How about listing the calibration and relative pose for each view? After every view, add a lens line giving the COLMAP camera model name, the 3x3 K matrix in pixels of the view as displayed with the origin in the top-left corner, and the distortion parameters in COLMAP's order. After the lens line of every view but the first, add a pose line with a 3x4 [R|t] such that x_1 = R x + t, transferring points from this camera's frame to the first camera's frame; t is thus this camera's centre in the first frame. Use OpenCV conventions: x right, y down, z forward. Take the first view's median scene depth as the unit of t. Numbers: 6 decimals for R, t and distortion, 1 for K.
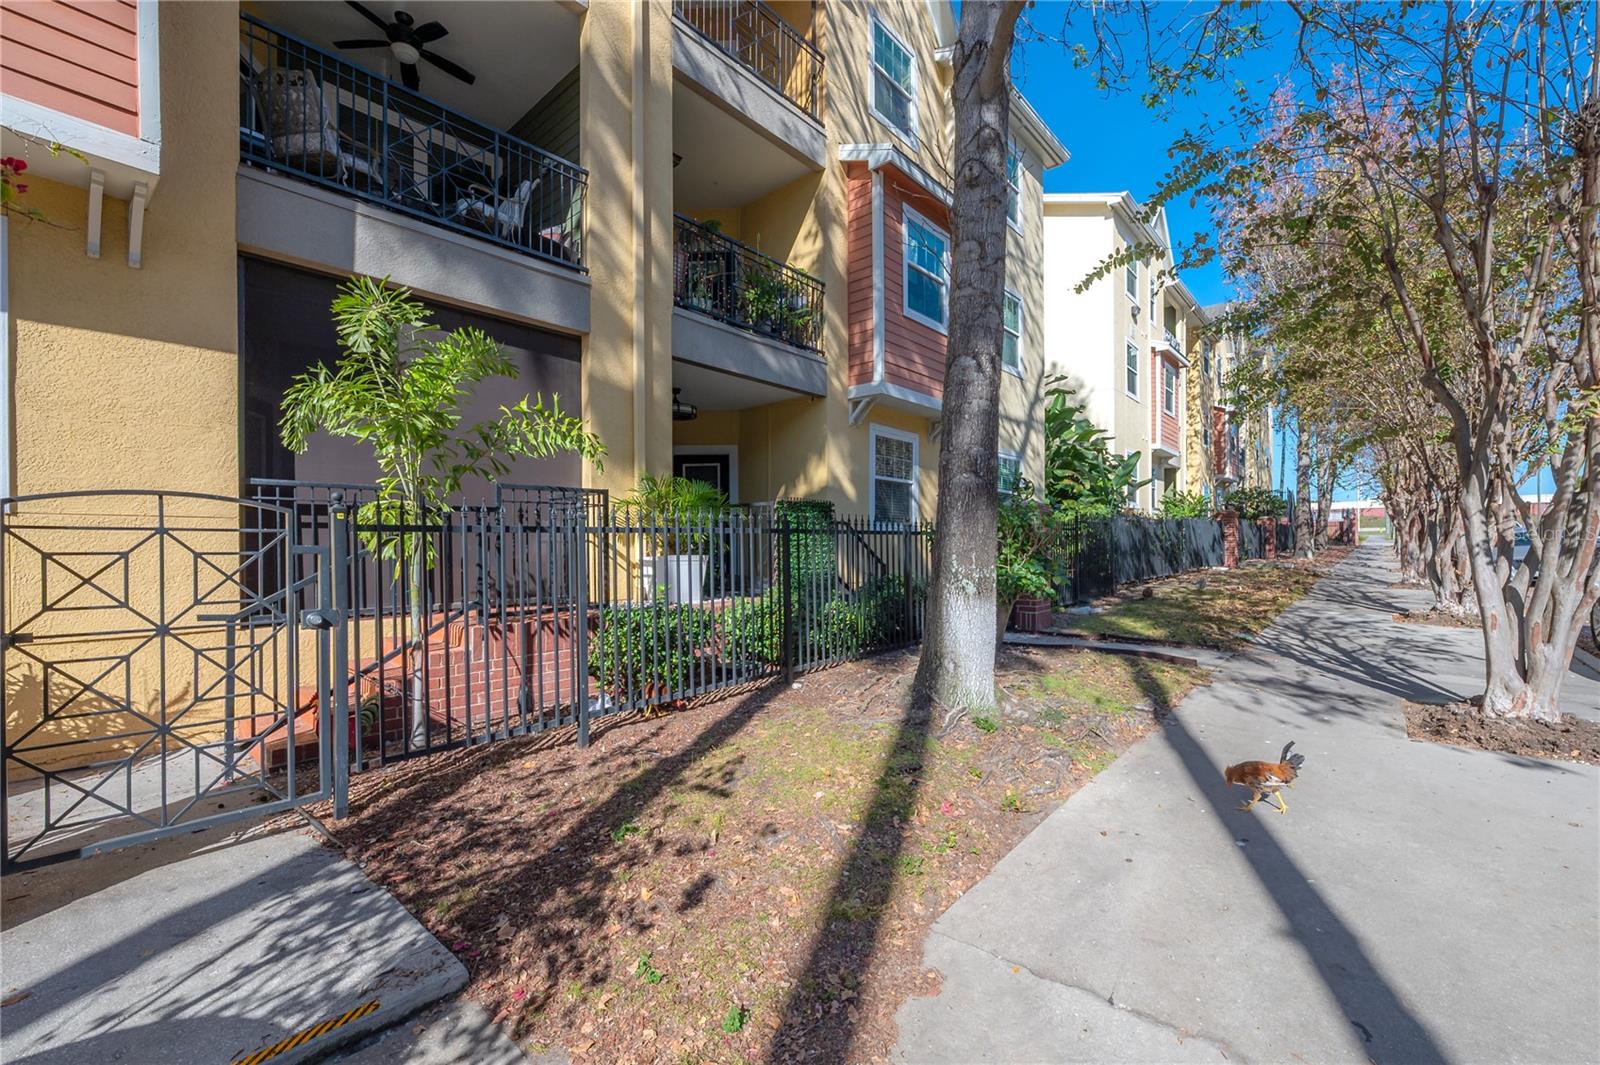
lens RADIAL K [[649.3, 0, 800.0], [0, 649.3, 532.5], [0, 0, 1]] dist [-0.002278, -0.000177]
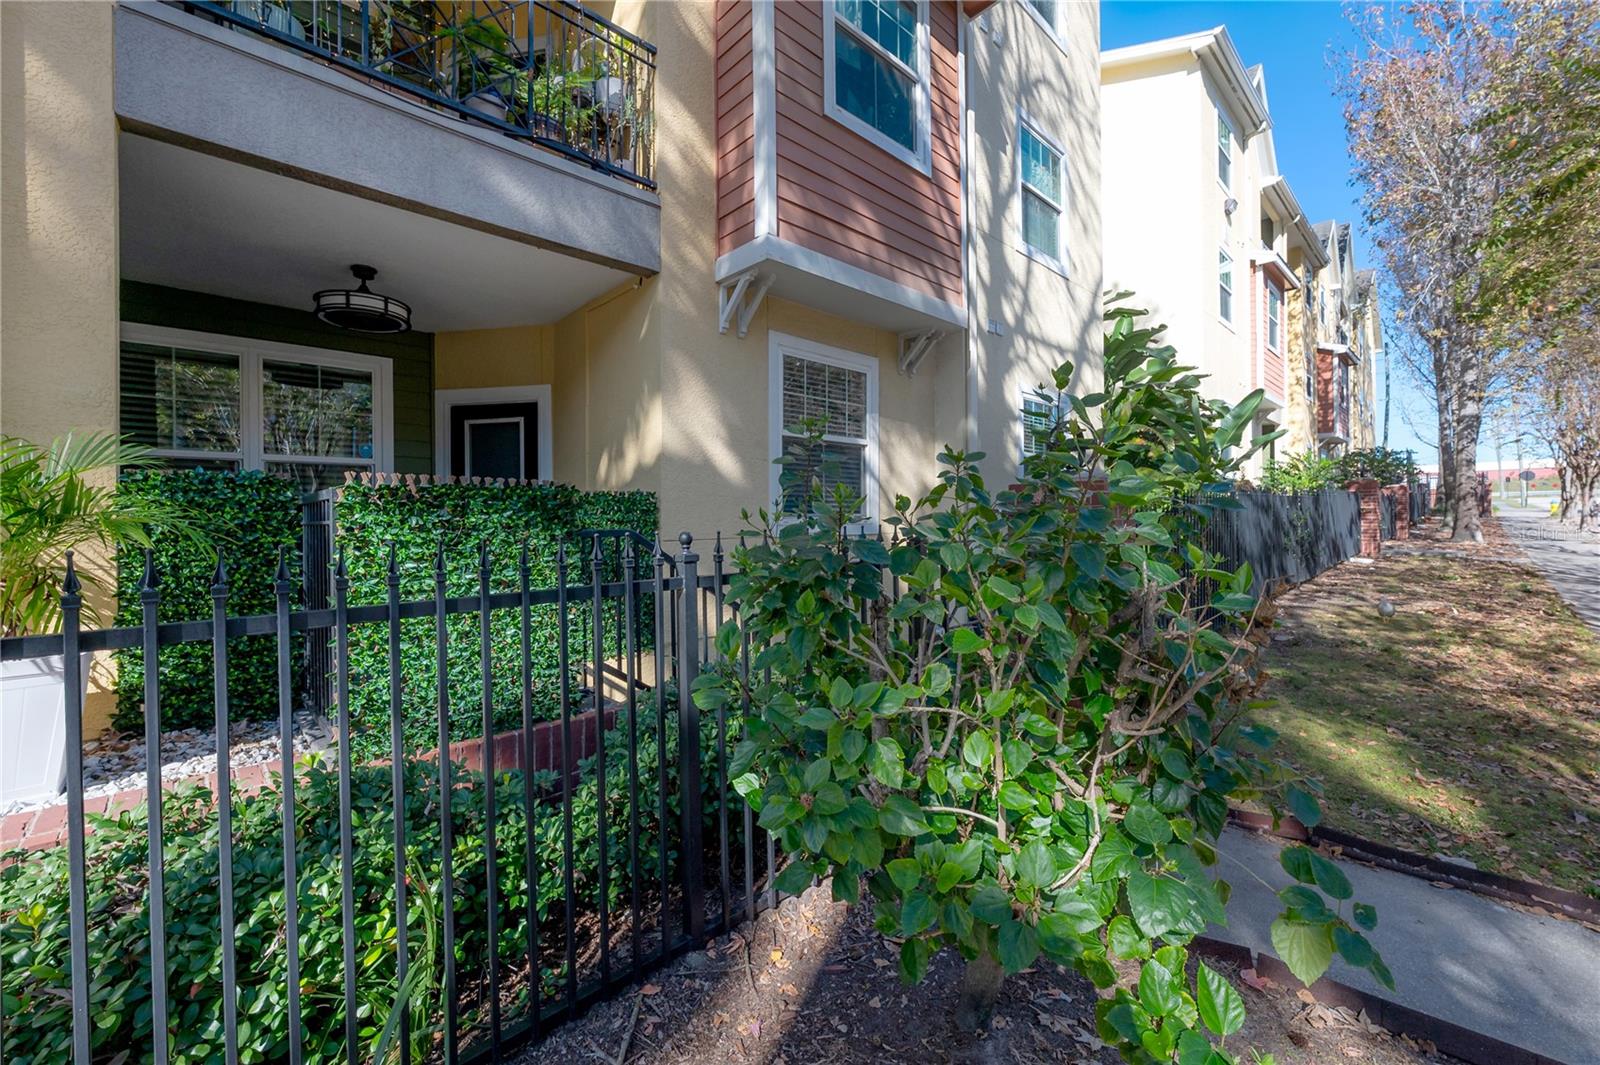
lens RADIAL K [[649.3, 0, 800.0], [0, 649.3, 532.5], [0, 0, 1]] dist [-0.002278, -0.000177]
pose [[0.997279, -0.015958, -0.071966, 0.105376], [0.018528, 0.999209, 0.035177, -0.013740], [0.071348, -0.036414, 0.996787, 0.290862]]
